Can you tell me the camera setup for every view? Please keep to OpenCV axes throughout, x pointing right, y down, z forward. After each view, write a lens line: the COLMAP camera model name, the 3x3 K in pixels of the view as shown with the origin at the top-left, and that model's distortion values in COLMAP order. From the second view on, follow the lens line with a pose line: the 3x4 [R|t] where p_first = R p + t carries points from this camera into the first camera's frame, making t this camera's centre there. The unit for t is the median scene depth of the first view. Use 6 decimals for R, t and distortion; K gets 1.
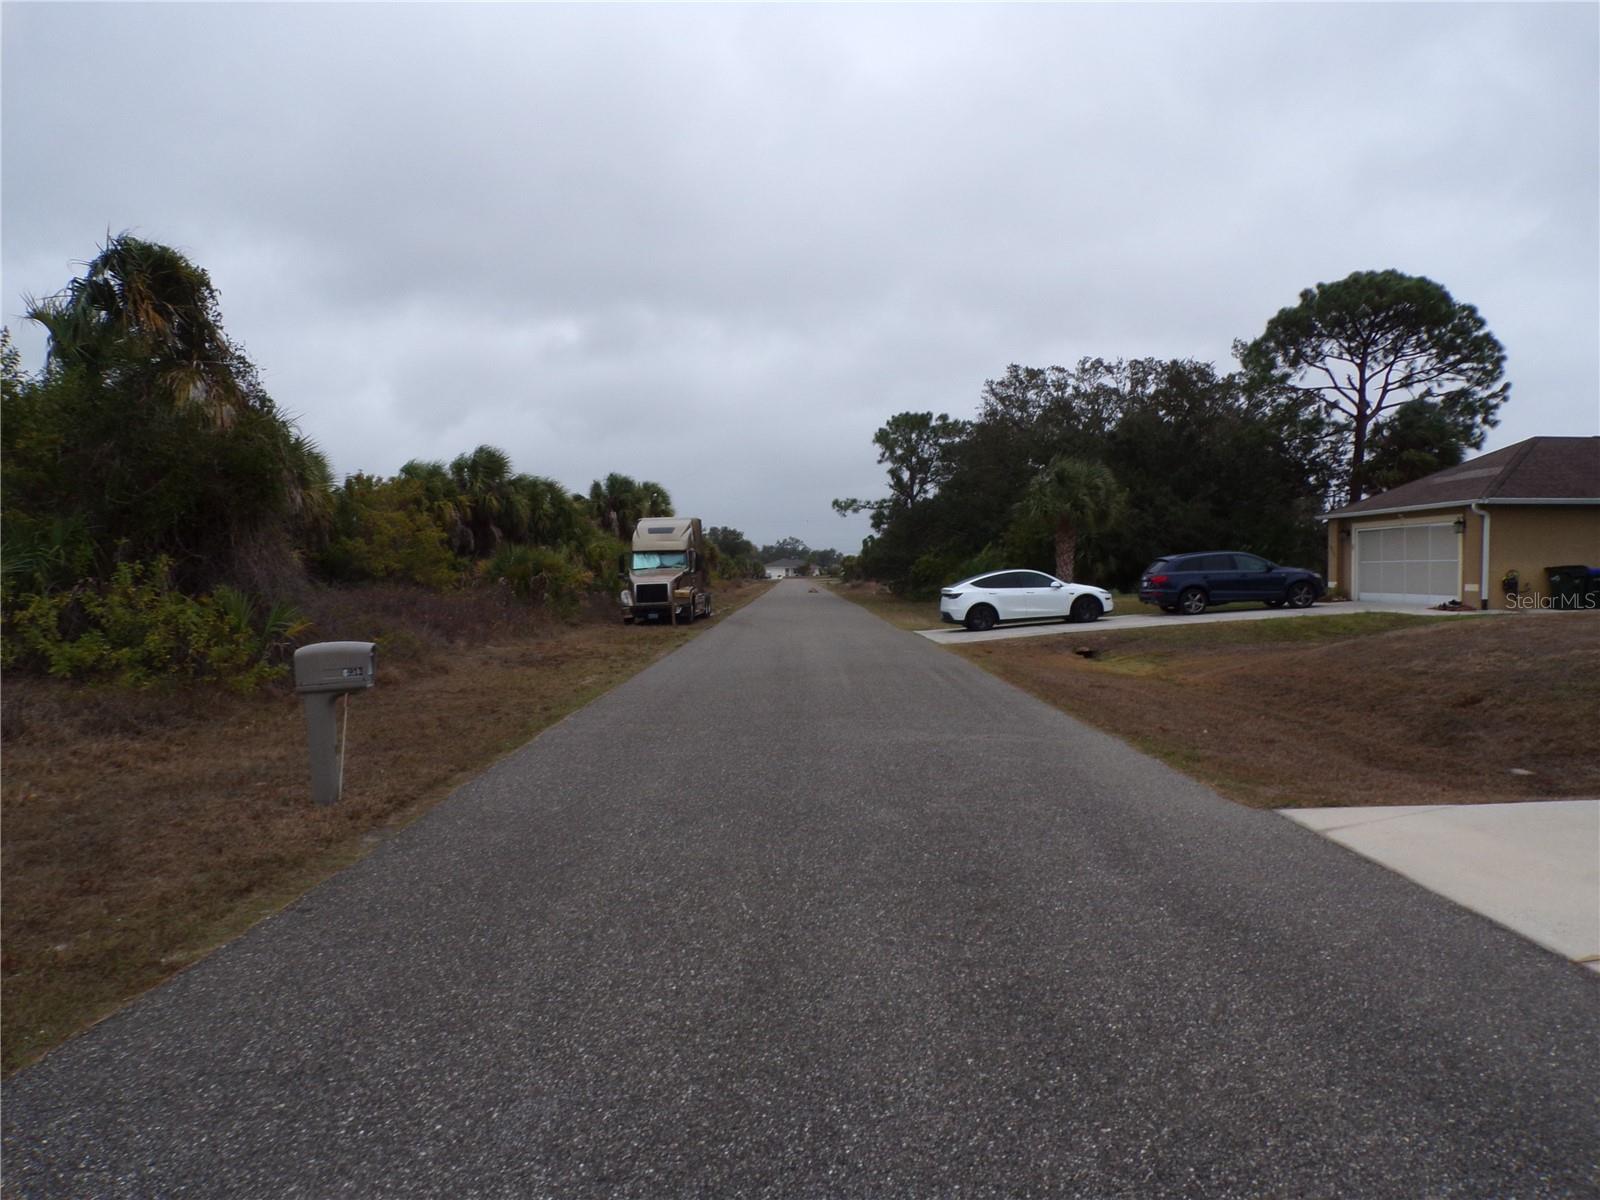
lens RADIAL K [[1104.0, 0, 800.6], [0, 1104.0, 597.8], [0, 0, 1]] dist [-0.000682, 0.017450]
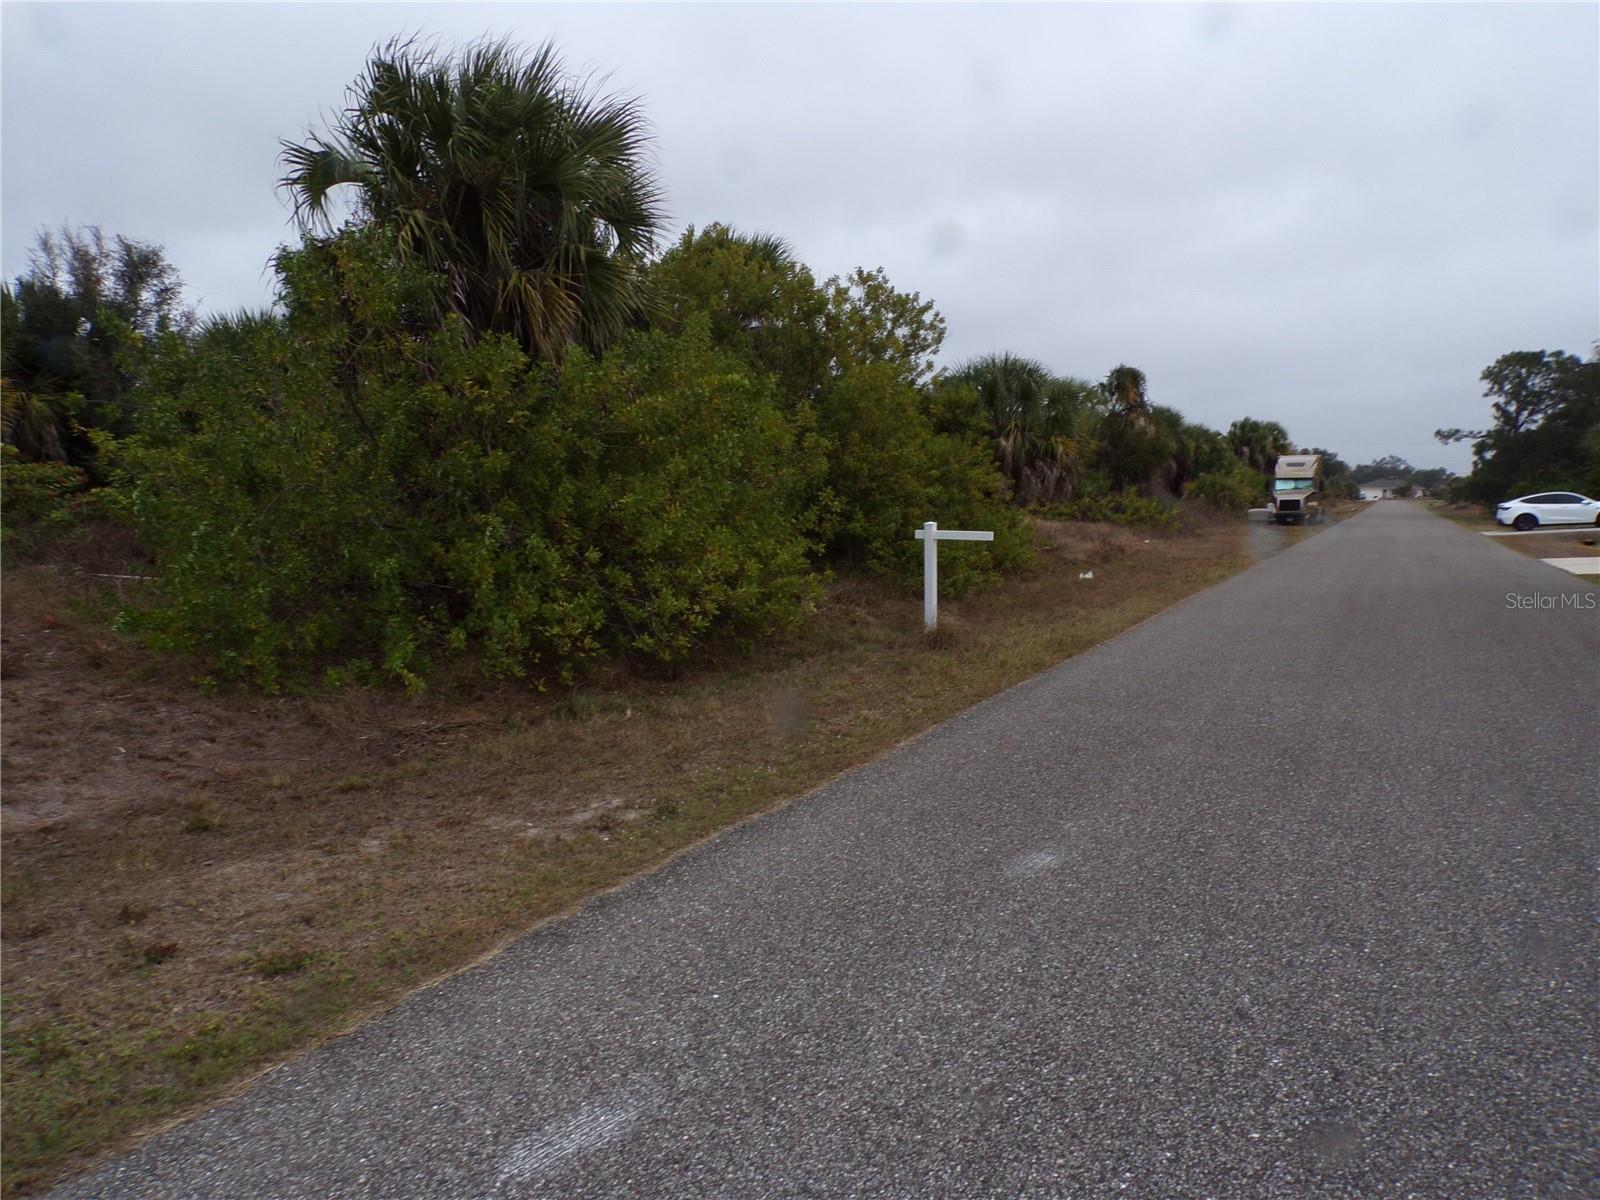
lens RADIAL K [[1104.0, 0, 792.4], [0, 1104.0, 610.0], [0, 0, 1]] dist [-0.000682, 0.017450]
pose [[0.877237, 0.061906, -0.476050, 0.001513], [-0.021314, 0.995695, 0.090204, 0.008614], [0.479584, -0.068984, 0.874780, -0.358648]]
